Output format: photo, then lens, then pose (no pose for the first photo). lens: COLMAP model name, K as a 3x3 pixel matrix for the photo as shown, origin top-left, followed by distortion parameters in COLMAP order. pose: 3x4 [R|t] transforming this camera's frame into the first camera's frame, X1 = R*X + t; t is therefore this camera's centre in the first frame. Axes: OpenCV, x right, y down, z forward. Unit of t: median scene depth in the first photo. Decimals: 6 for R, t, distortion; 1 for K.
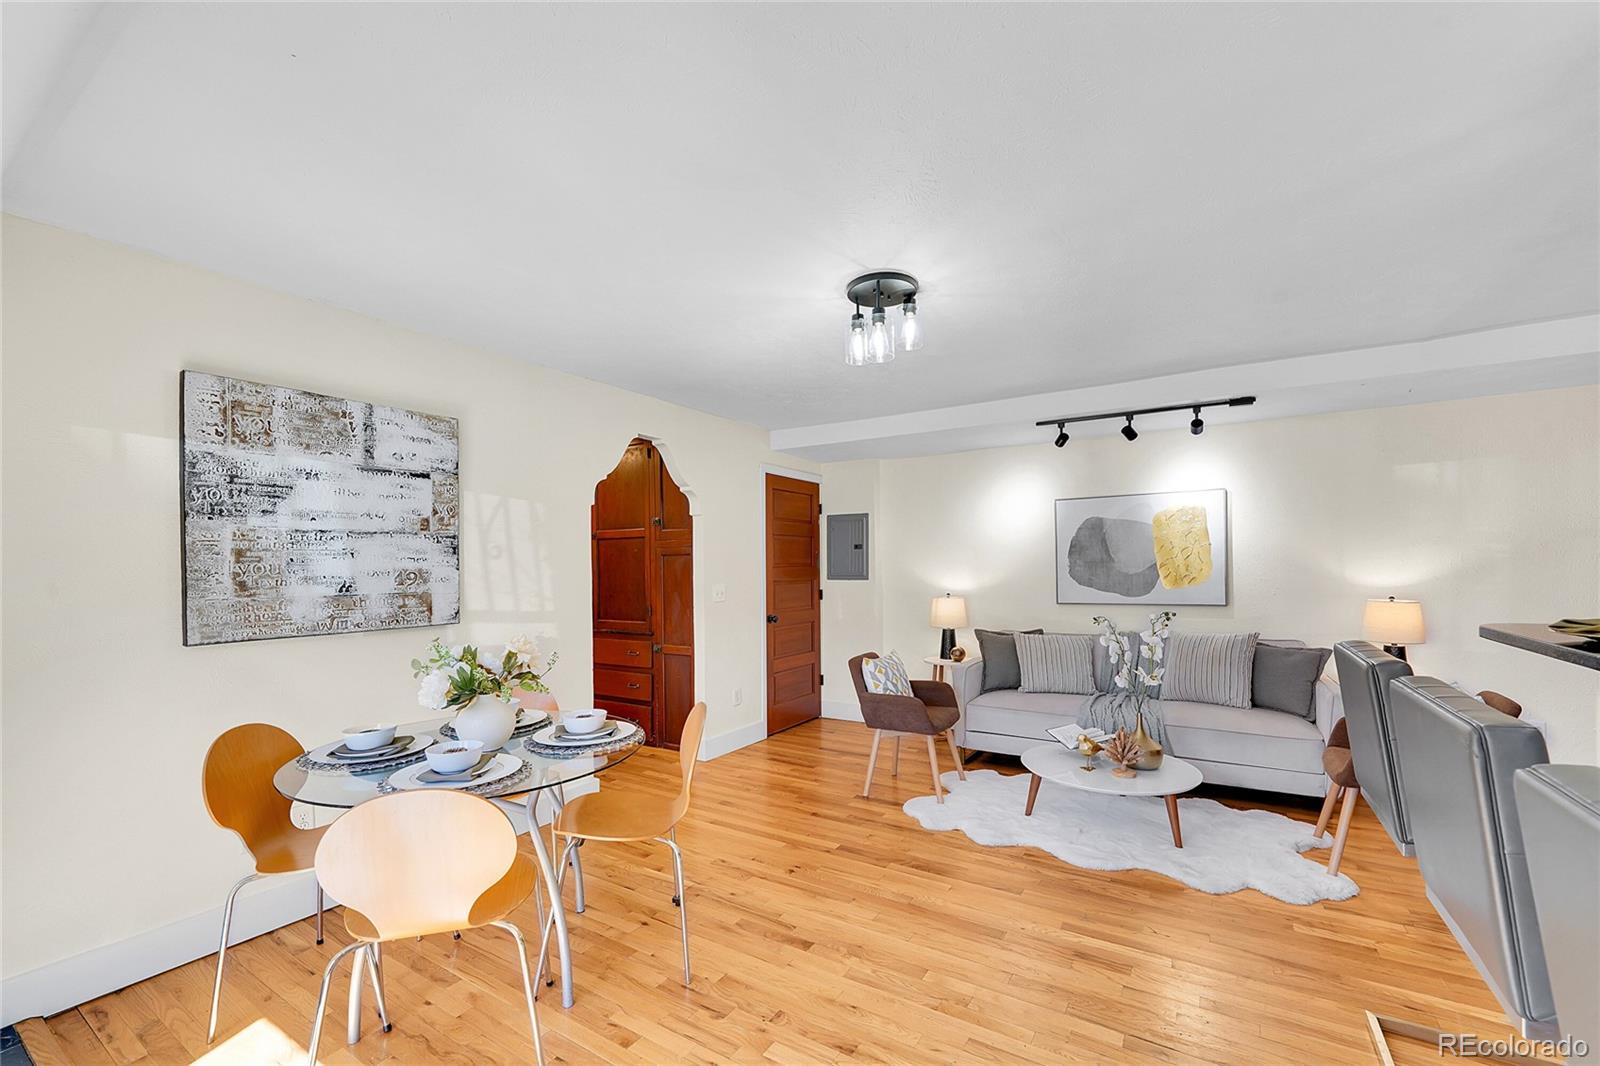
lens RADIAL K [[646.5, 0, 805.5], [0, 646.5, 569.6], [0, 0, 1]] dist [-0.000517, -0.000005]
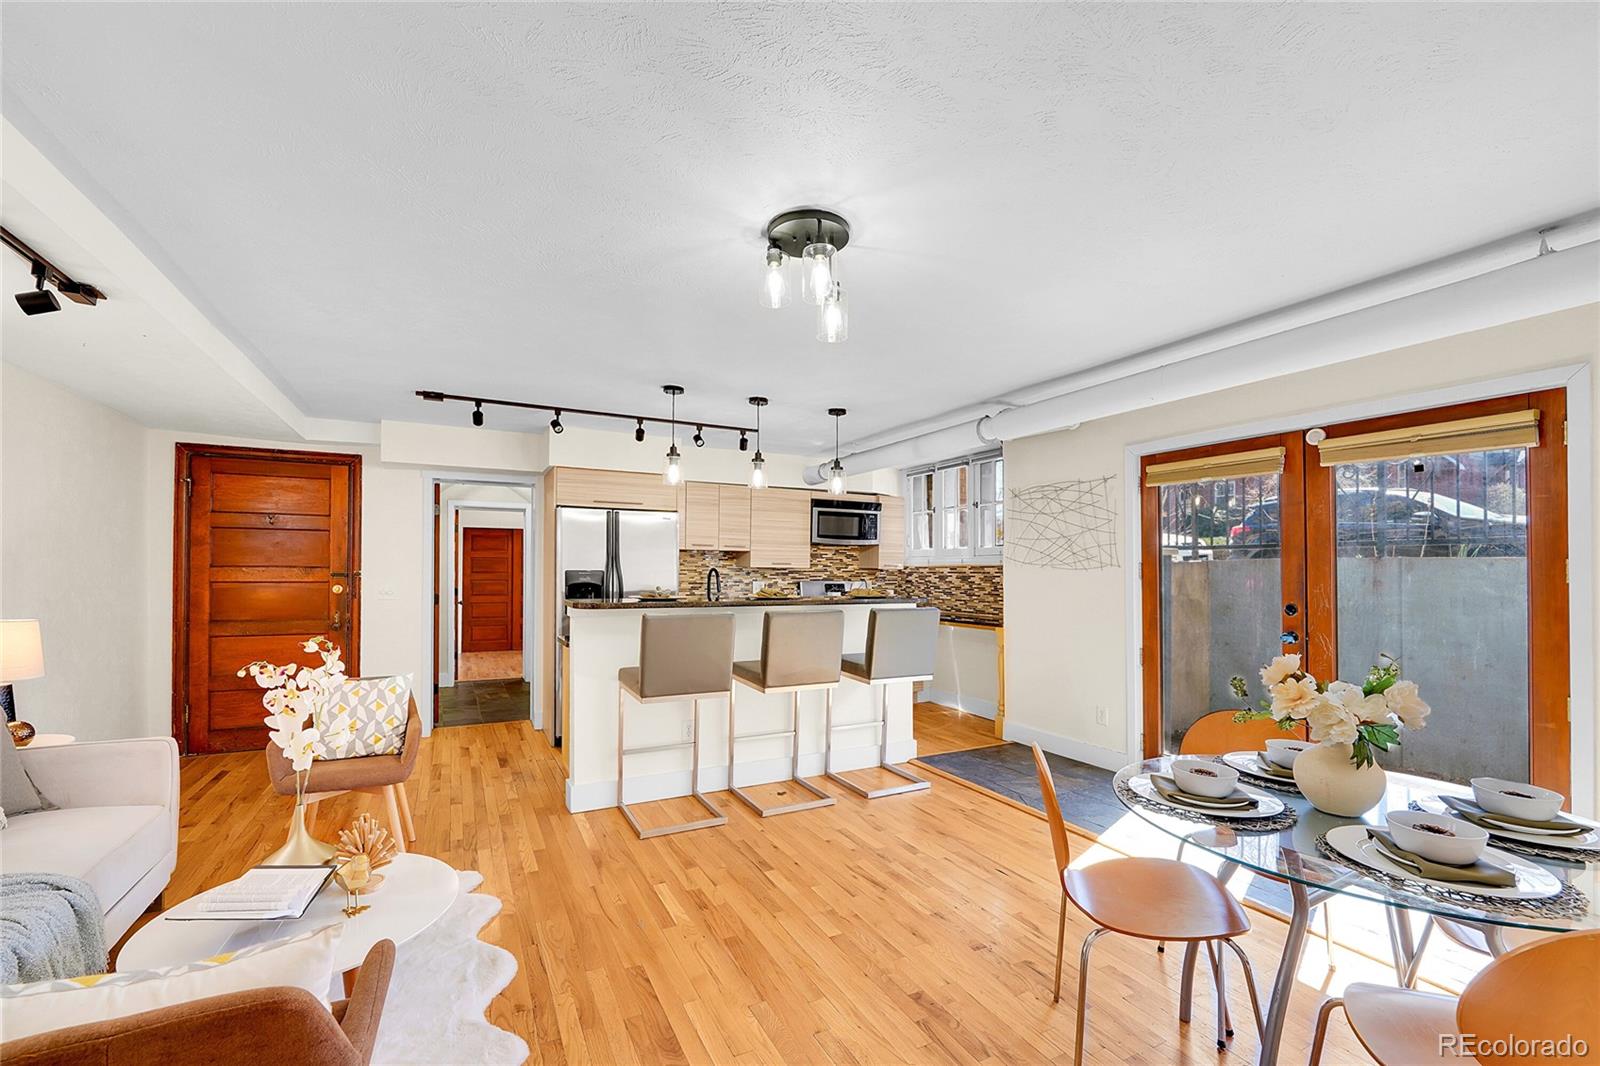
lens RADIAL K [[669.7, 0, 828.2], [0, 669.7, 566.1], [0, 0, 1]] dist [-0.011974, -0.000144]
pose [[-0.875341, 0.008654, 0.483429, -0.165073], [0.005856, 0.999956, -0.007297, -0.000354], [-0.483471, -0.003556, -0.875353, 0.913631]]
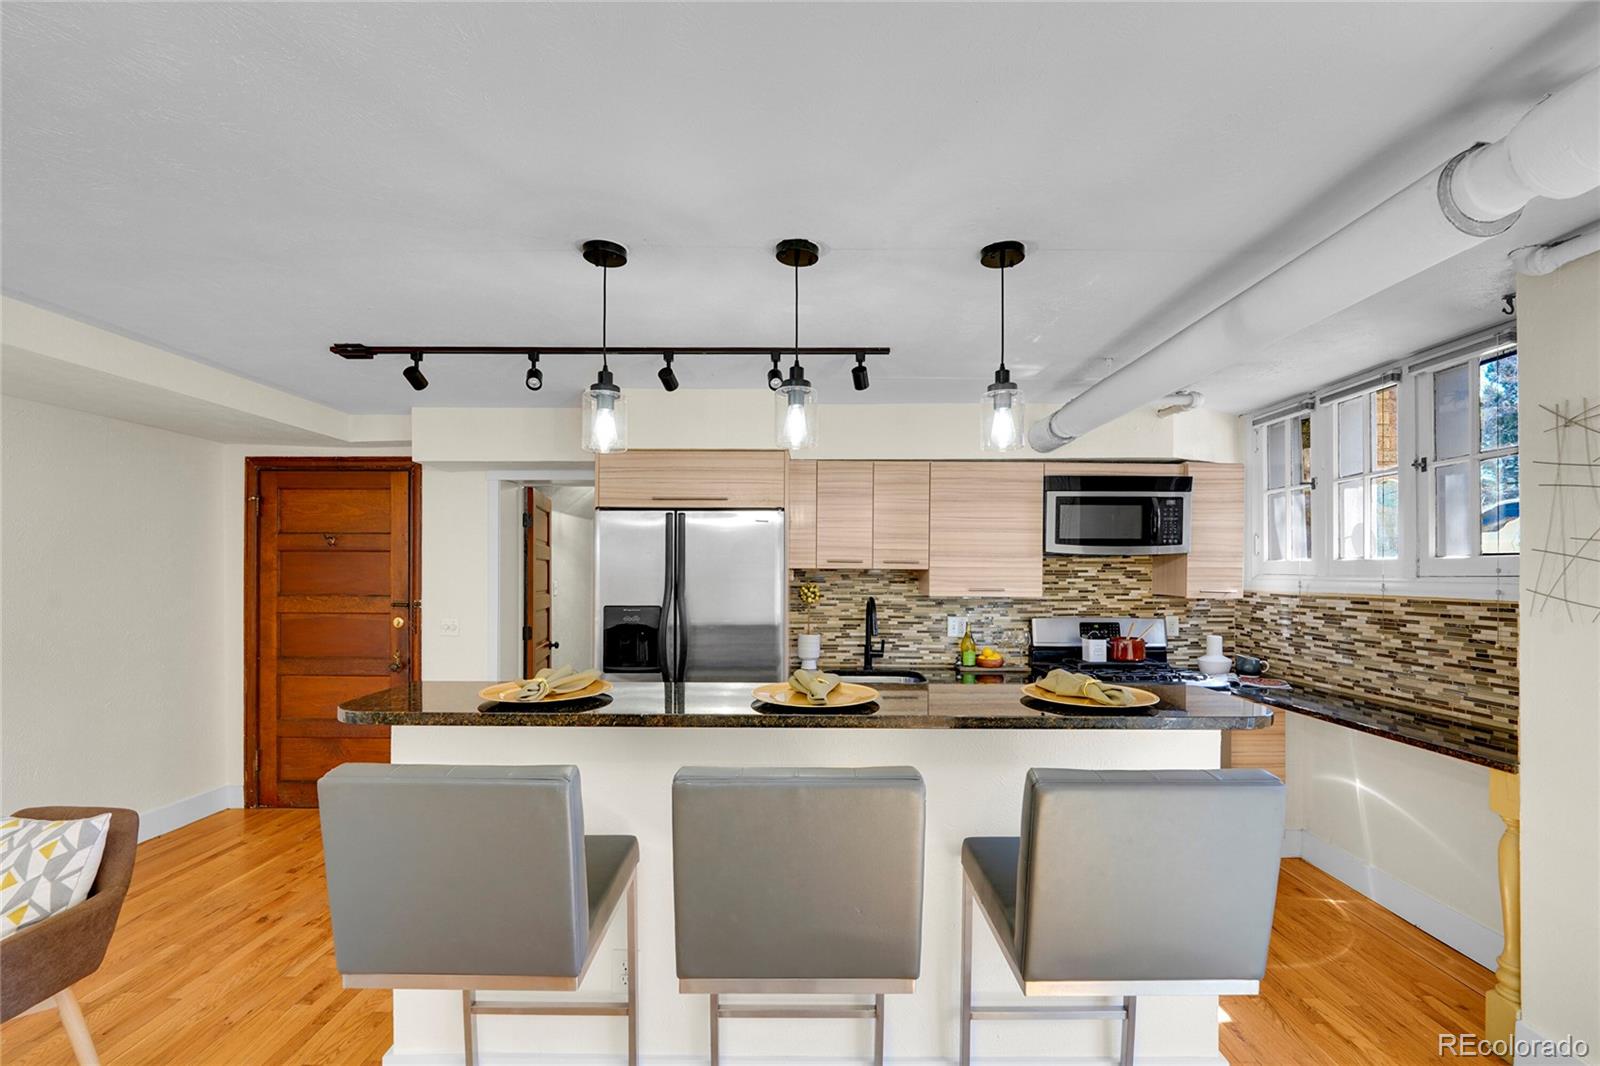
lens RADIAL K [[683.4, 0, 797.3], [0, 683.4, 571.8], [0, 0, 1]] dist [-0.010709, -0.000205]
pose [[-0.520363, 0.006888, 0.853918, 0.002528], [0.004977, 0.999975, -0.005034, -0.035275], [-0.853931, 0.001631, -0.520384, 0.373108]]
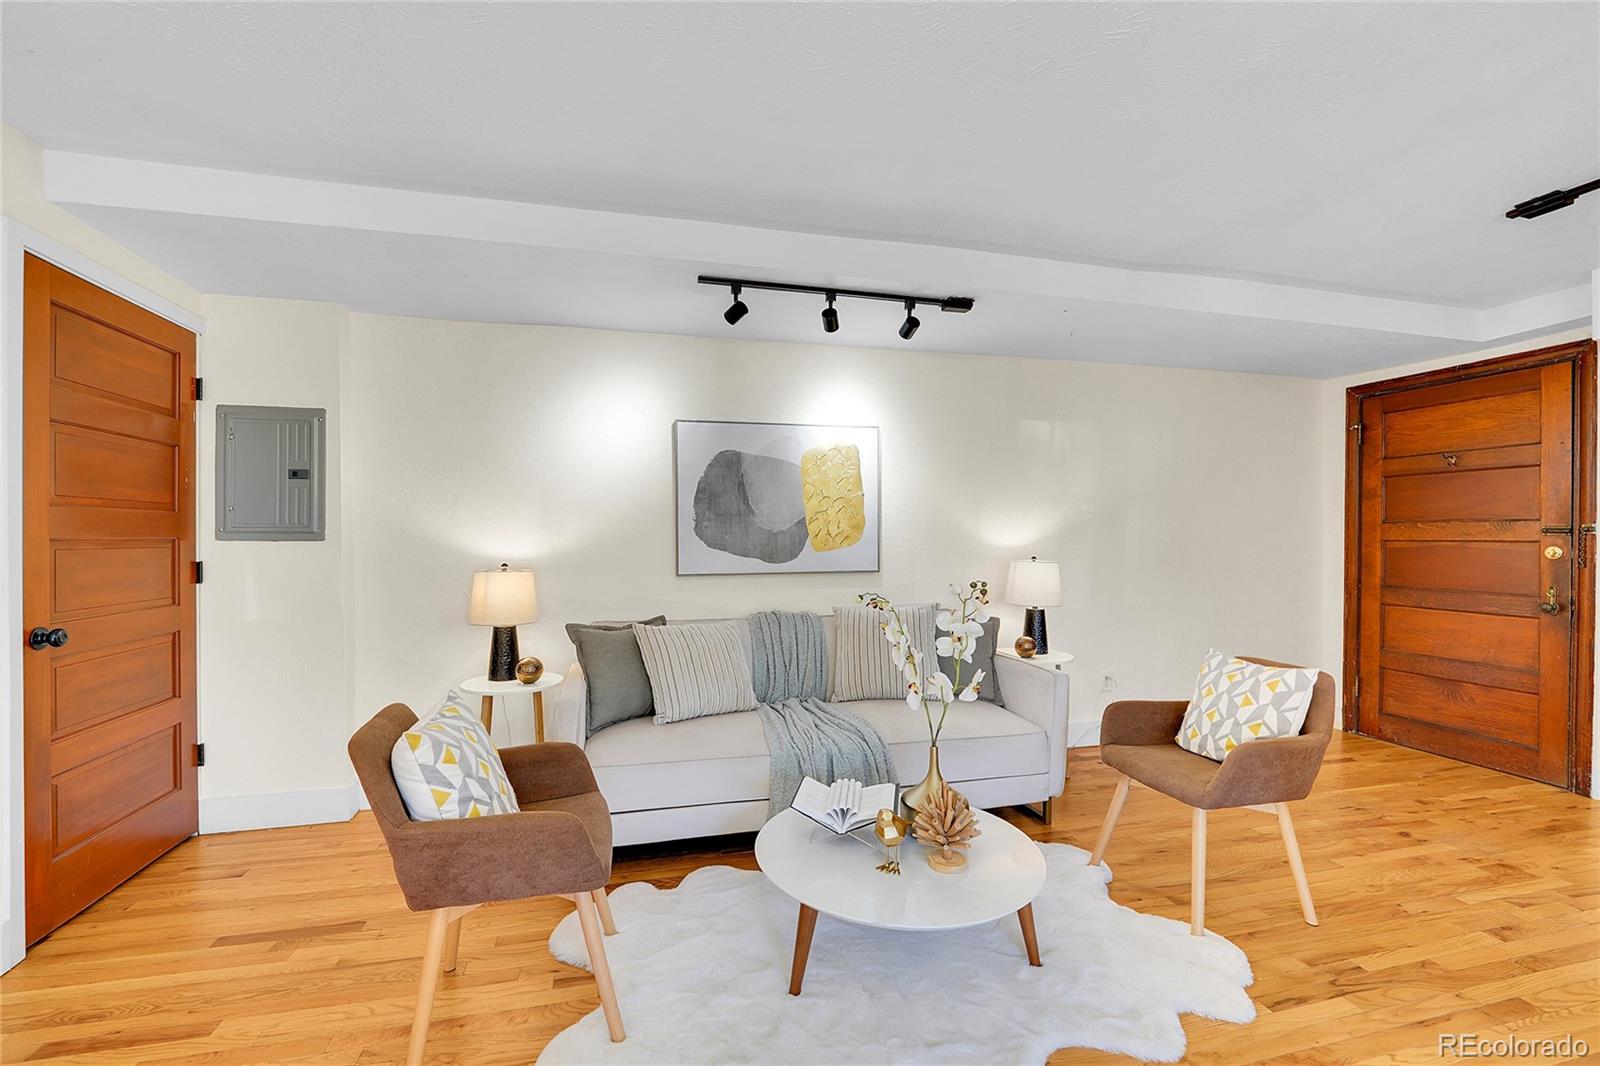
lens RADIAL K [[653.6, 0, 770.5], [0, 653.6, 543.8], [0, 0, 1]] dist [-0.010071, 0.000072]
pose [[0.701336, 0.004994, 0.712813, -0.025058], [-0.005130, 0.999985, -0.001959, 0.020847], [-0.712812, -0.002283, 0.701352, 0.468666]]
